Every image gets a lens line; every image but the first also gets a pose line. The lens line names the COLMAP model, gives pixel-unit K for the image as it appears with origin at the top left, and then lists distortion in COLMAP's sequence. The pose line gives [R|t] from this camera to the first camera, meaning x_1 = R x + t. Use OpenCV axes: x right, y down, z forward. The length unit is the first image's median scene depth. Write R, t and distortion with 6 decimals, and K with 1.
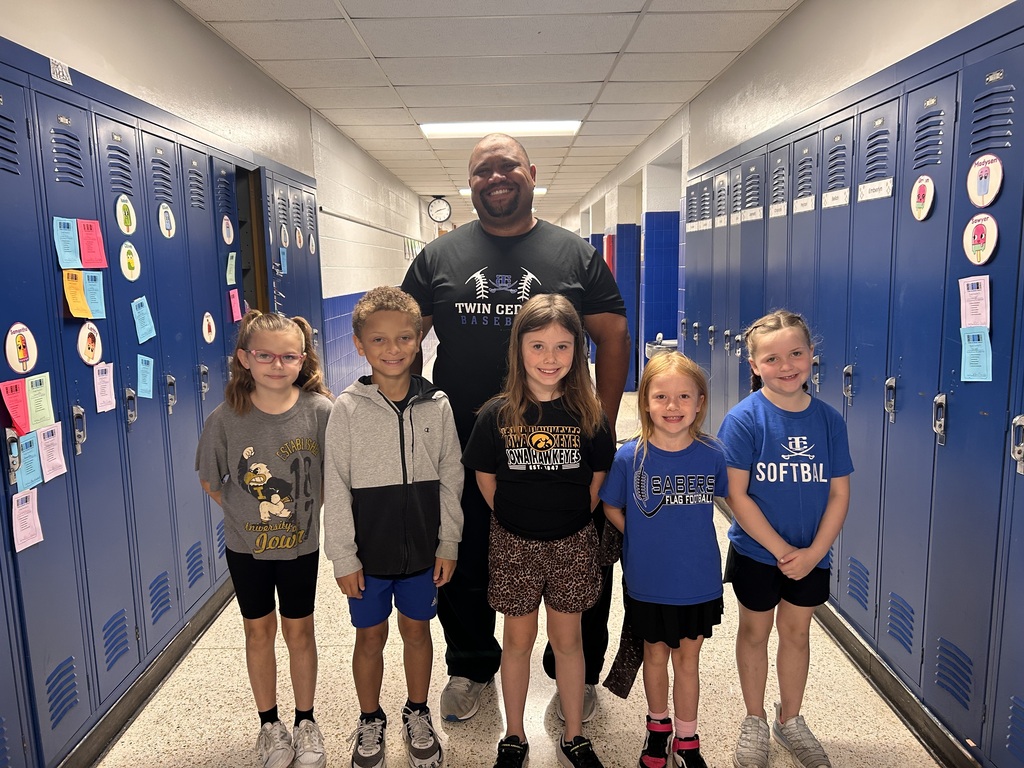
lens RADIAL K [[759.1, 0, 514.6], [0, 759.1, 381.0], [0, 0, 1]] dist [0.011998, -0.014928]
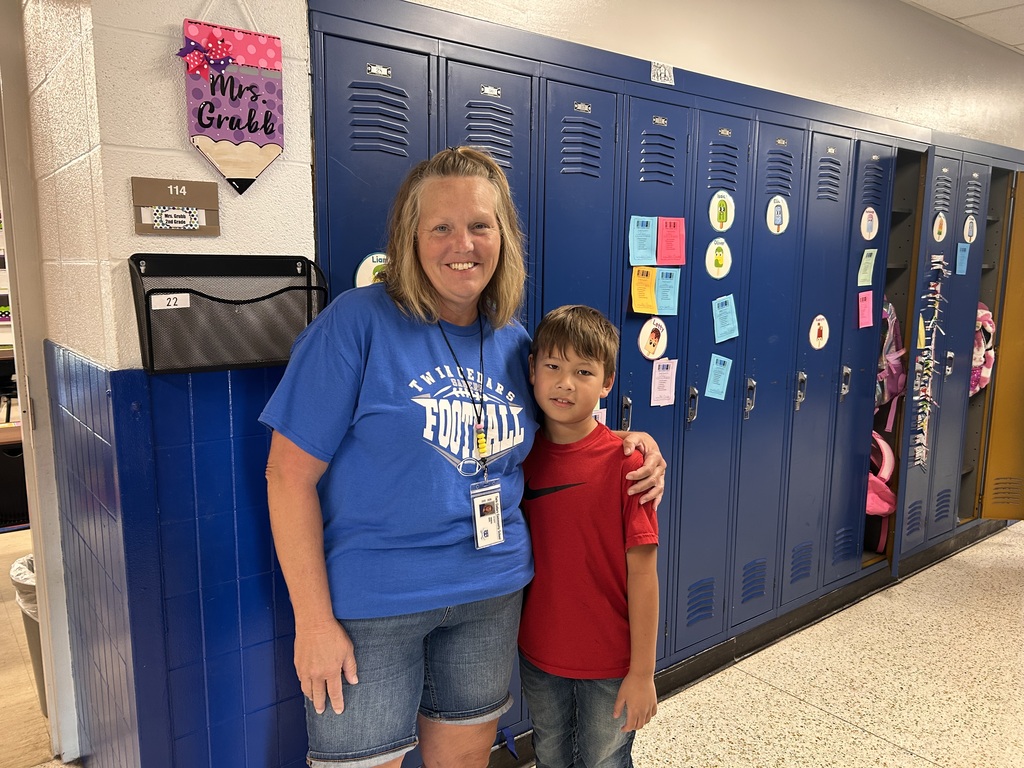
lens RADIAL K [[759.1, 0, 510.0], [0, 759.1, 388.2], [0, 0, 1]] dist [0.011998, -0.014928]
pose [[0.599610, 0.136772, -0.788518, 0.126981], [-0.128246, 0.988976, 0.074020, -0.030116], [0.789950, 0.056741, 0.610541, 0.200160]]
